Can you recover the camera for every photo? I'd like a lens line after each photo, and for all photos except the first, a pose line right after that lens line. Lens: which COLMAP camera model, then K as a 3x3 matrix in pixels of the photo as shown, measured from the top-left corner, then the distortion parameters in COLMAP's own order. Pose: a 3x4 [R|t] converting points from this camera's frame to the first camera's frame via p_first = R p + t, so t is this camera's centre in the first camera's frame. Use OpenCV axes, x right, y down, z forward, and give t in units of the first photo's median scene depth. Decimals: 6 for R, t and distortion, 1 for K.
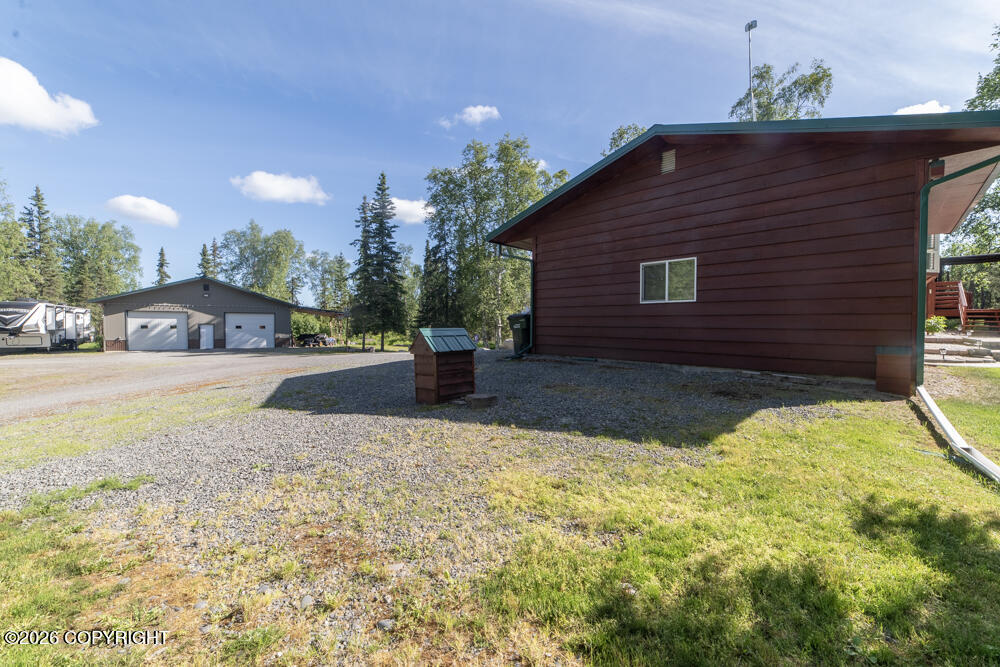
lens RADIAL K [[389.7, 0, 504.5], [0, 389.7, 331.1], [0, 0, 1]] dist [-0.020924, 0.010917]
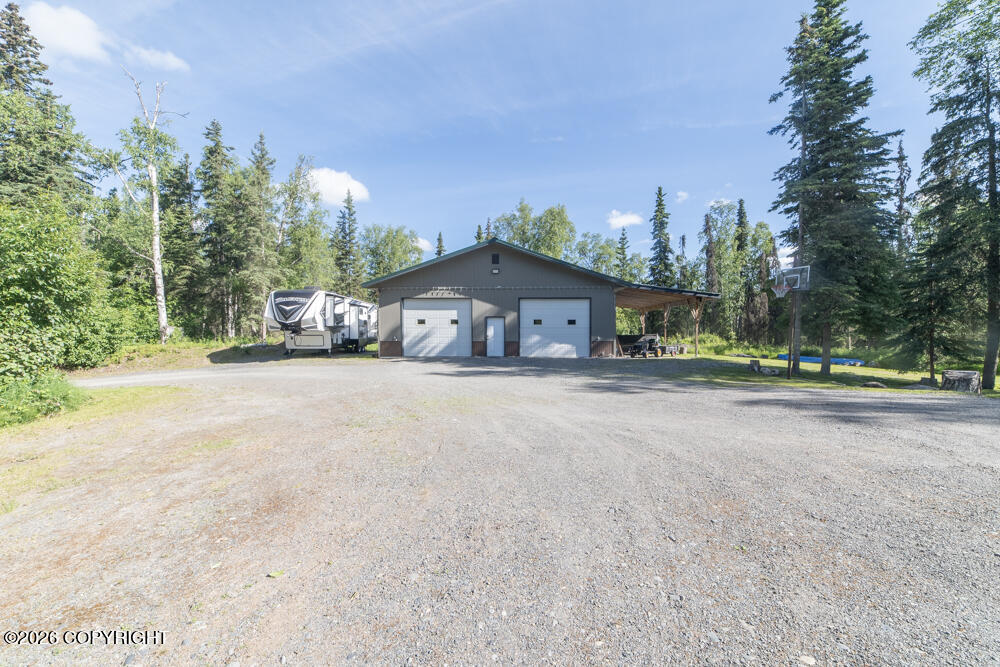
lens RADIAL K [[389.7, 0, 504.5], [0, 389.7, 331.1], [0, 0, 1]] dist [-0.020924, 0.010917]
pose [[0.849945, -0.001129, -0.526871, -0.425659], [-0.004579, 0.999944, -0.009529, 0.010603], [0.526852, 0.010512, 0.849892, 0.469711]]
